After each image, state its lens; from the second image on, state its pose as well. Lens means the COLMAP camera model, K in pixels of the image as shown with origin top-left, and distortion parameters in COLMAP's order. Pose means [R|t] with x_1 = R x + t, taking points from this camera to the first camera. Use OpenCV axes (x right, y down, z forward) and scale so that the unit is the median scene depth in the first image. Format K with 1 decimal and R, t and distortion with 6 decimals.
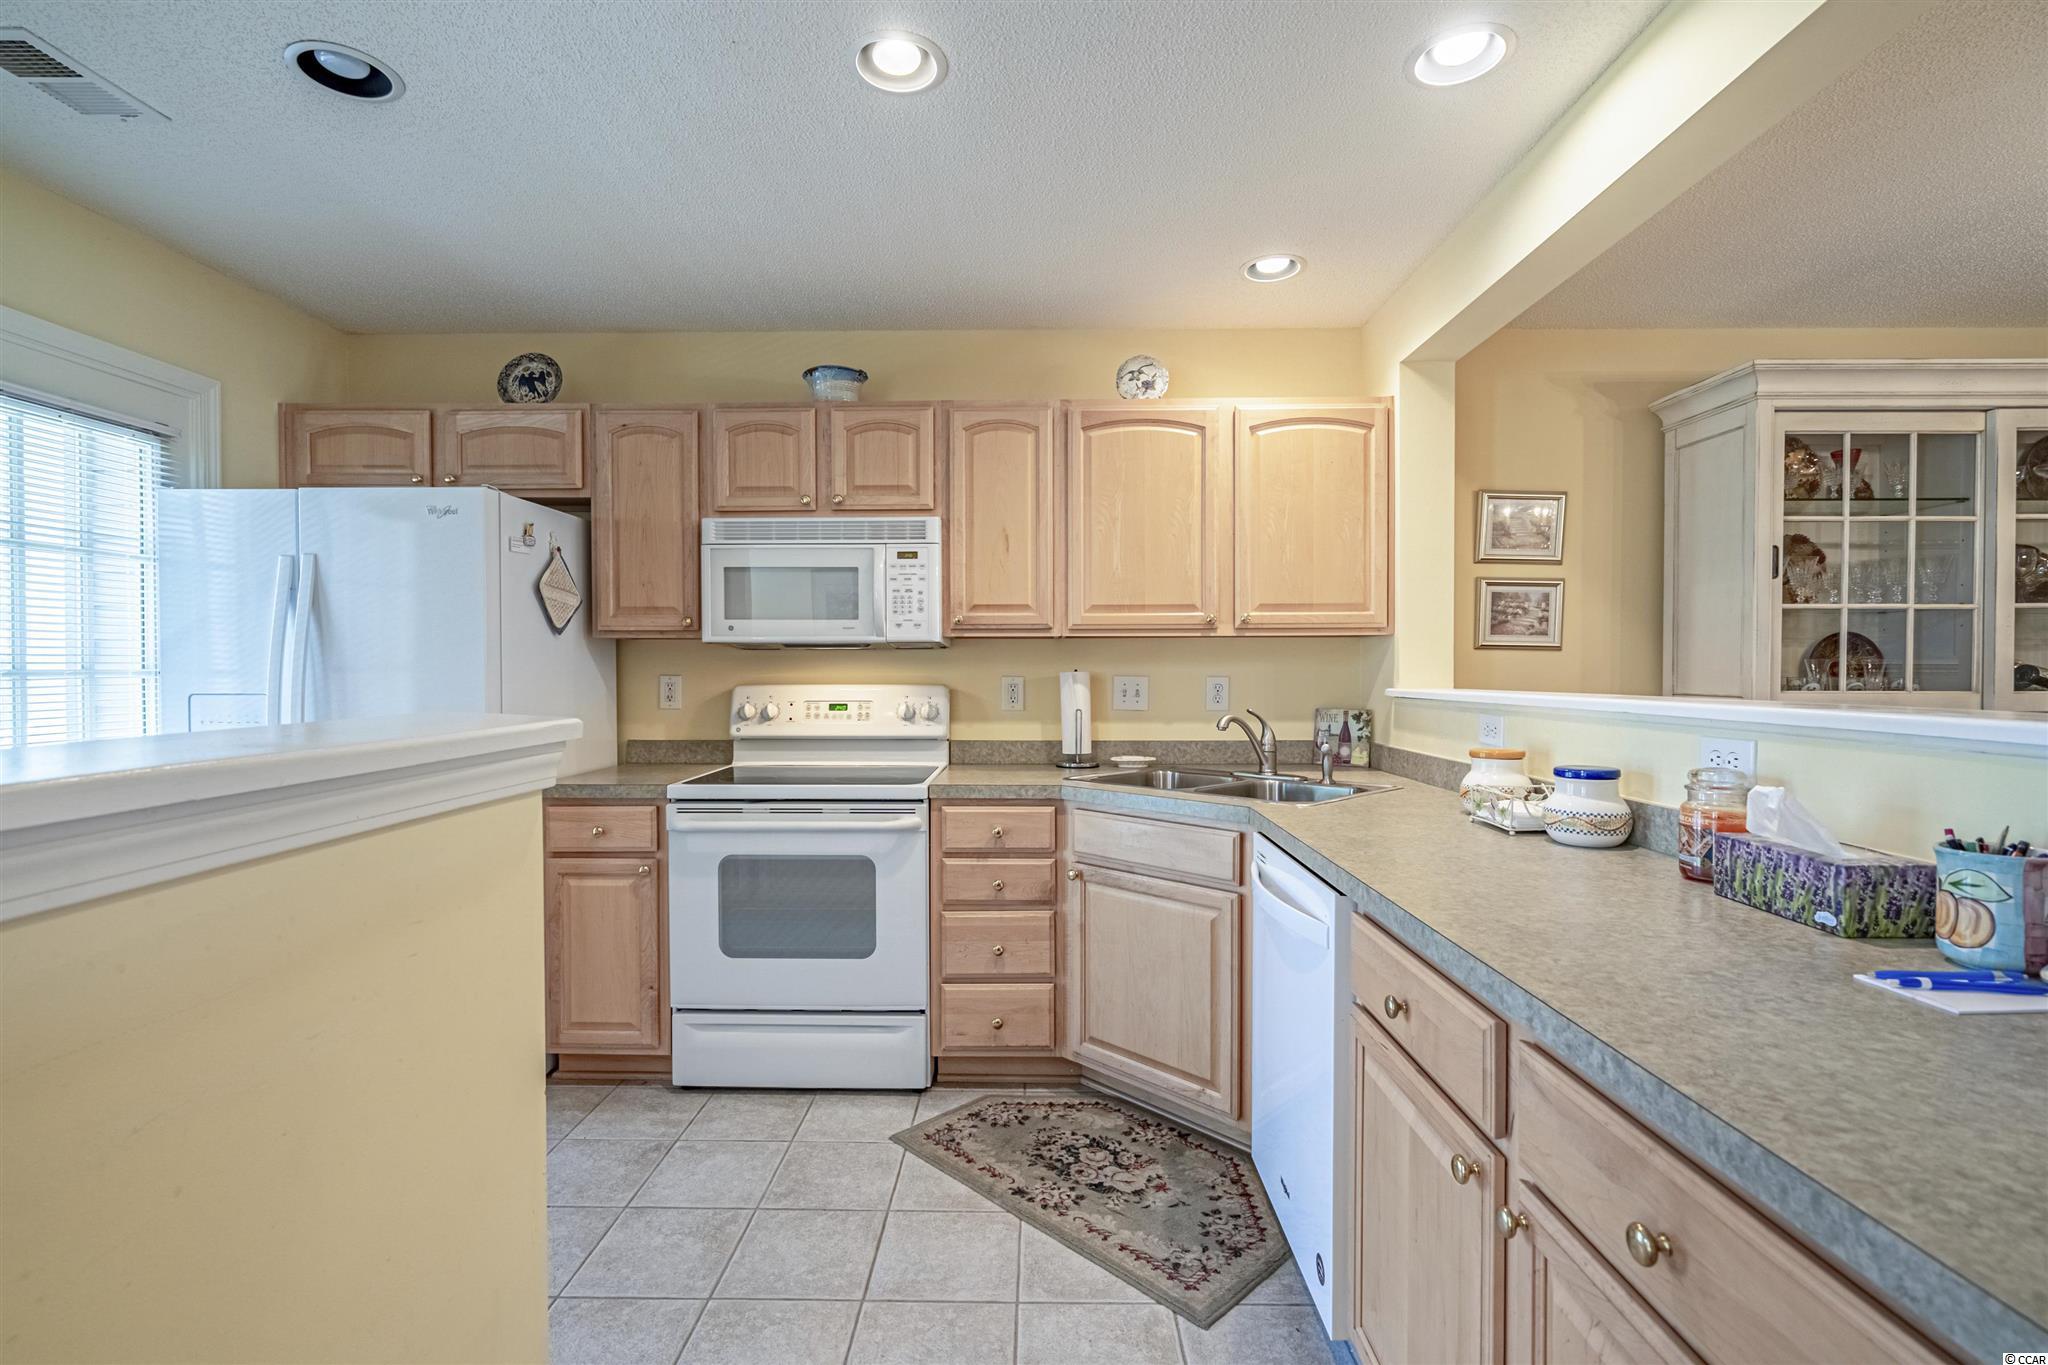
lens RADIAL K [[928.9, 0, 1020.3], [0, 928.9, 682.5], [0, 0, 1]] dist [-0.006212, 0.002238]
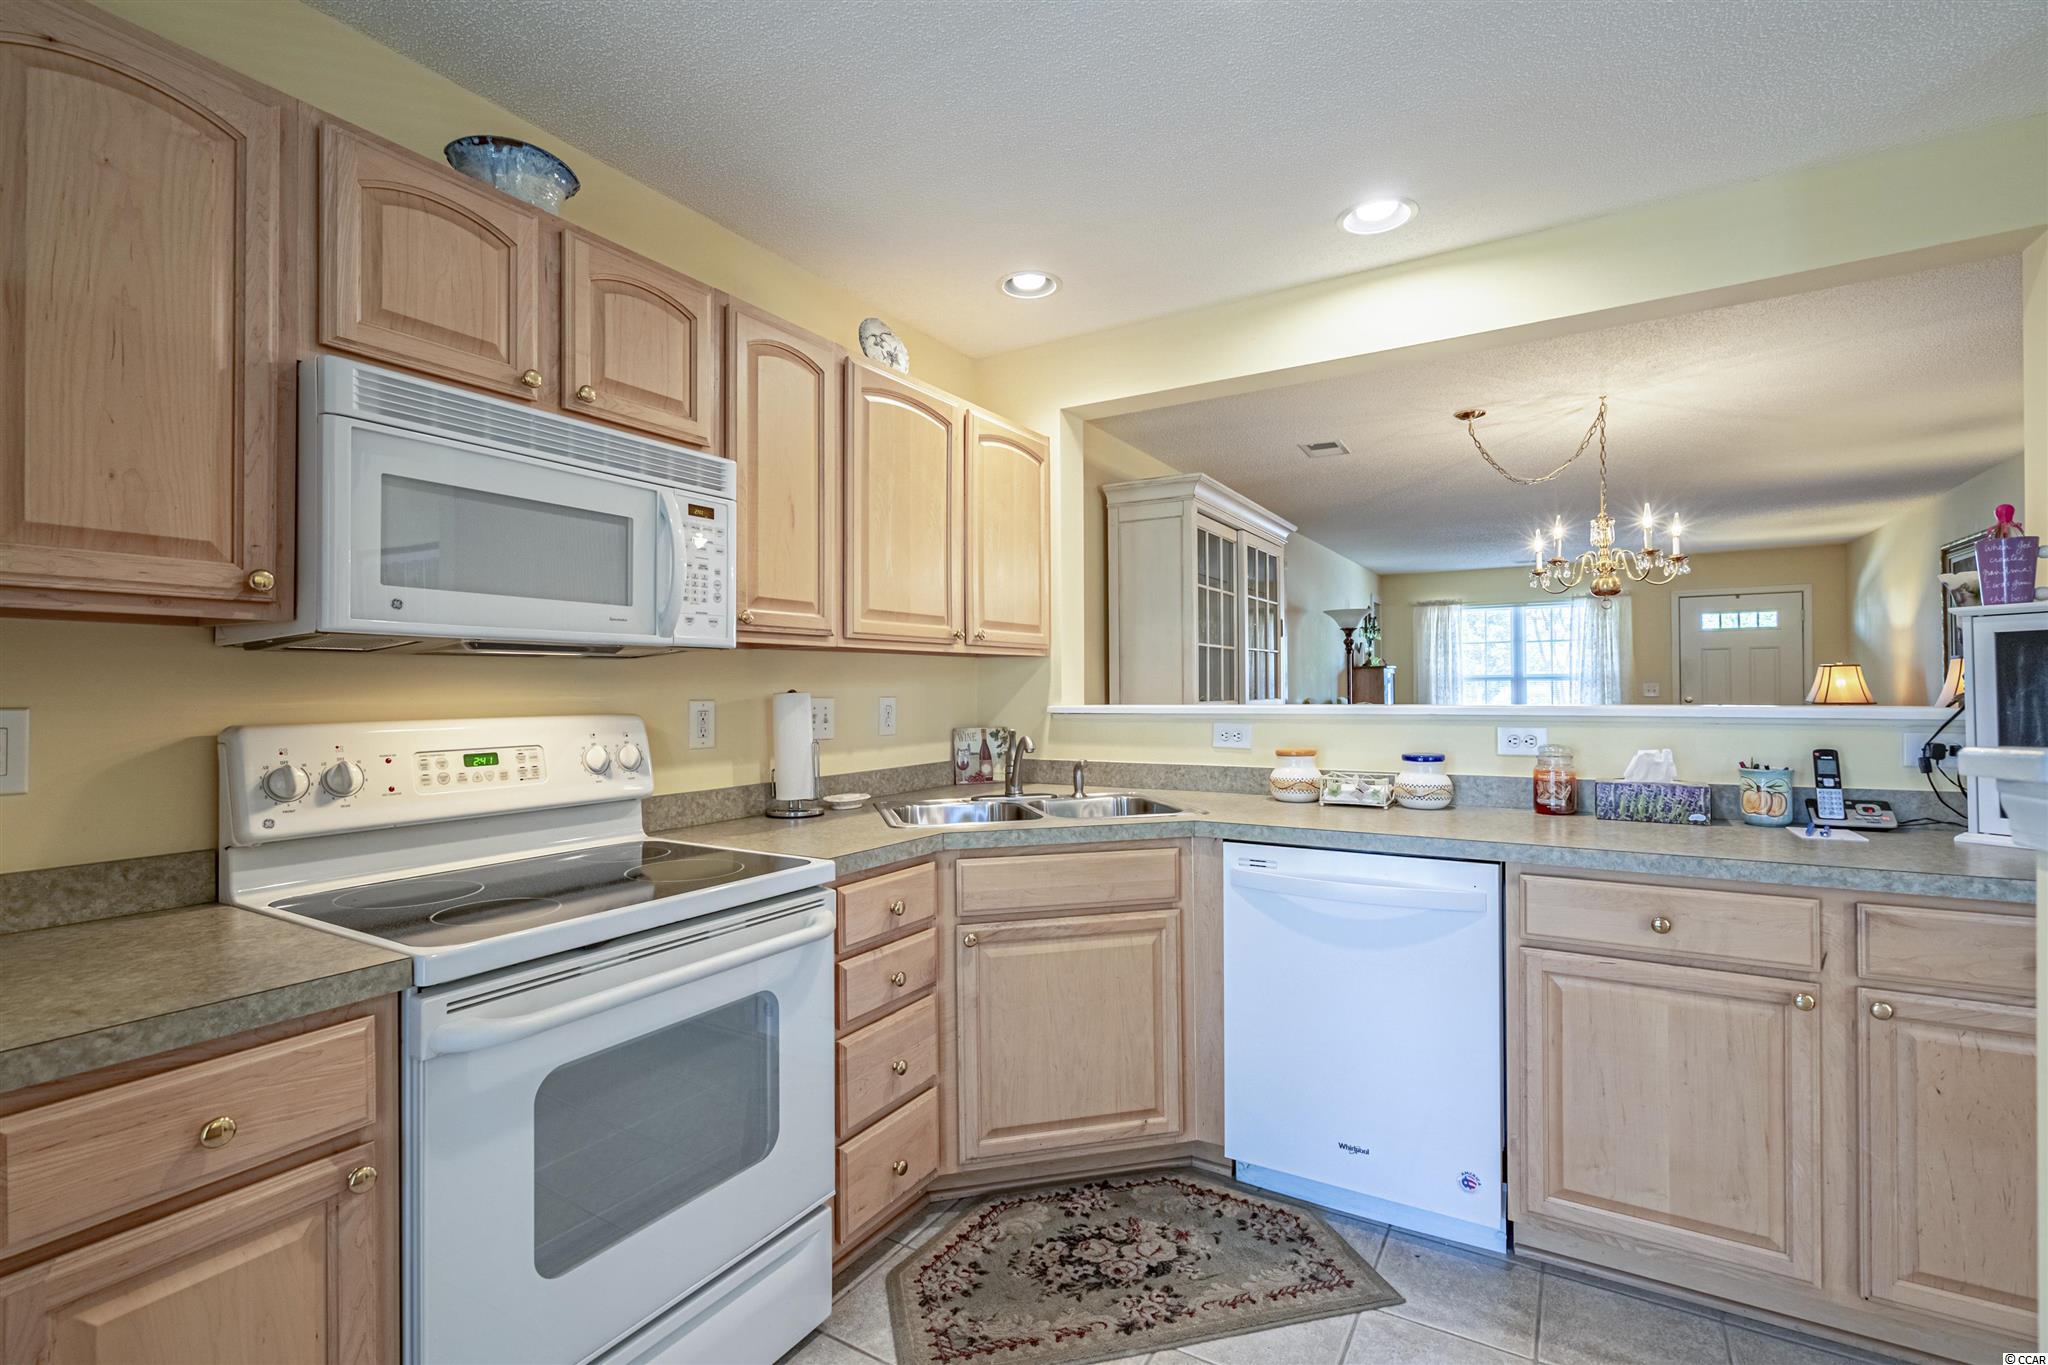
lens RADIAL K [[928.9, 0, 1020.3], [0, 928.9, 682.5], [0, 0, 1]] dist [-0.006212, 0.002238]
pose [[0.503262, 0.002771, 0.864129, -0.561341], [0.019339, 0.999708, -0.014468, -0.005656], [-0.863917, 0.023993, 0.503062, 0.489908]]
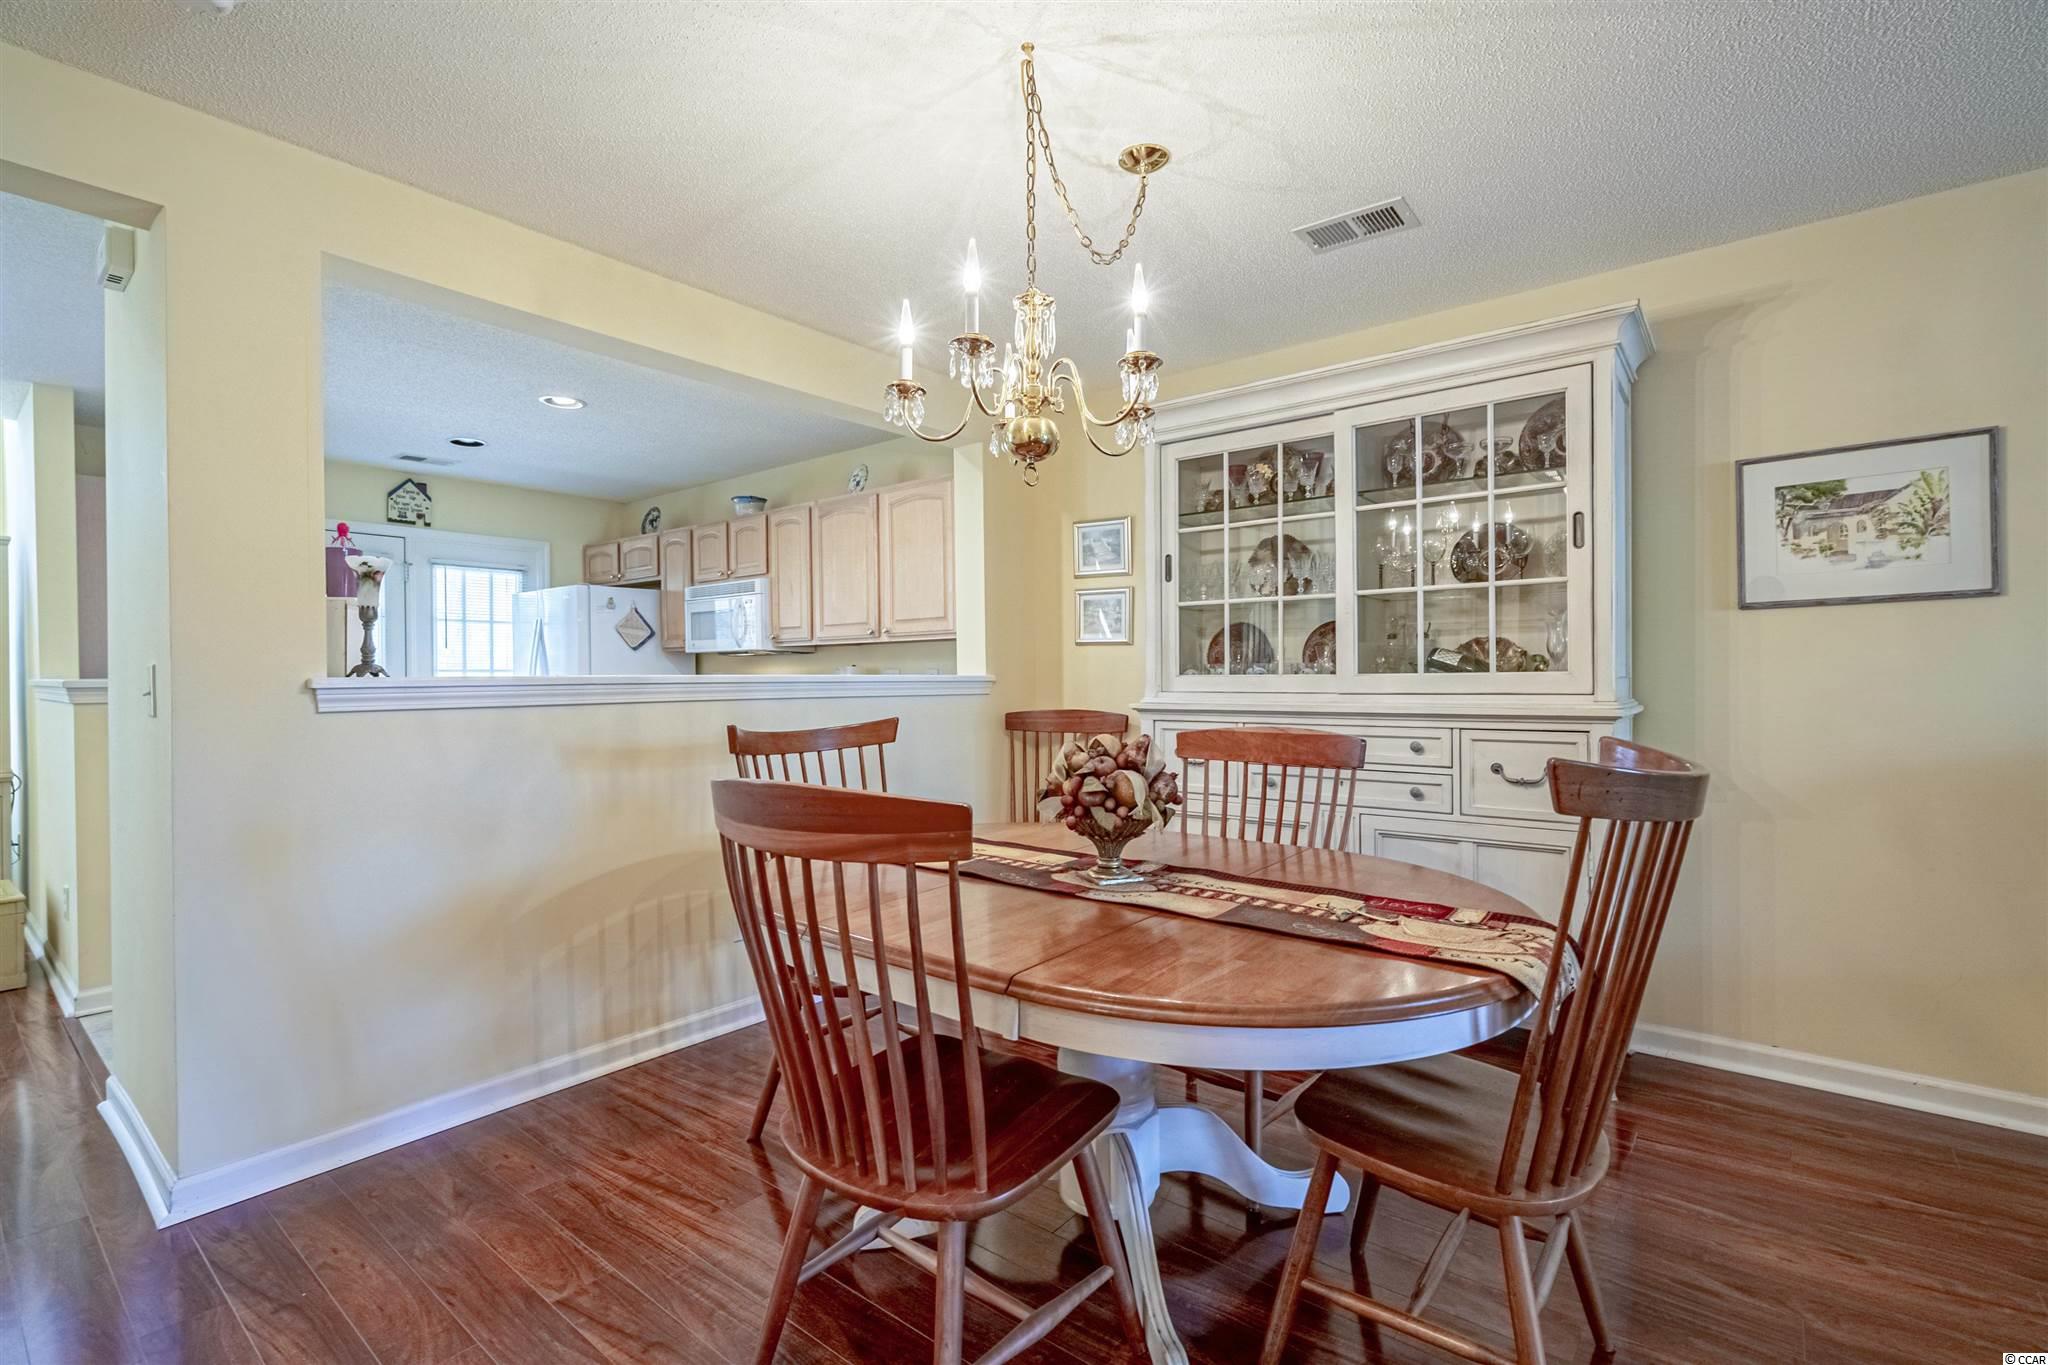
lens RADIAL K [[932.0, 0, 1017.9], [0, 932.0, 683.4], [0, 0, 1]] dist [-0.001531, -0.000024]
pose [[0.785984, -0.000809, -0.618246, 1.371229], [-0.001598, 0.999993, -0.003341, 0.023632], [0.618244, 0.003614, 0.785978, -0.074086]]
